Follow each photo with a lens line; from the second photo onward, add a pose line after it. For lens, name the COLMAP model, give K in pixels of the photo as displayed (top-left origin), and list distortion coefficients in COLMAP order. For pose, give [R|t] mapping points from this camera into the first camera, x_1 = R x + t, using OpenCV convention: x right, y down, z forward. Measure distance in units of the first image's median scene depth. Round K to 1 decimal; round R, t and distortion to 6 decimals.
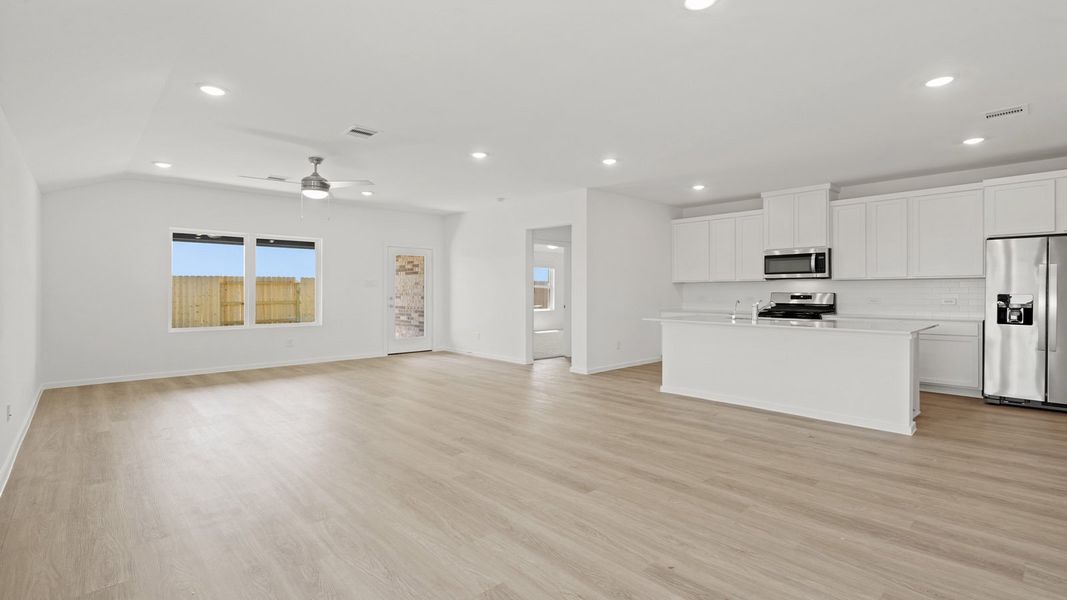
lens RADIAL K [[489.7, 0, 537.7], [0, 489.7, 298.6], [0, 0, 1]] dist [-0.001443, -0.000478]
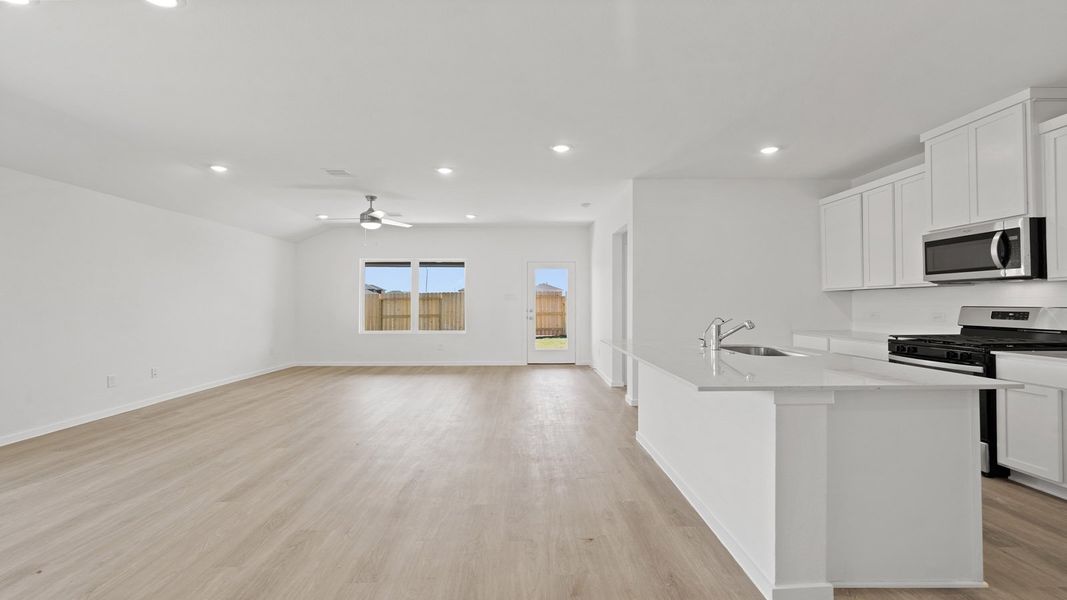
lens RADIAL K [[489.7, 0, 533.0], [0, 489.7, 297.3], [0, 0, 1]] dist [-0.001443, -0.000478]
pose [[0.743457, -0.008449, -0.668731, 0.542964], [-0.011015, 0.999630, -0.024876, -0.003568], [0.668693, 0.025861, 0.743089, 0.287848]]
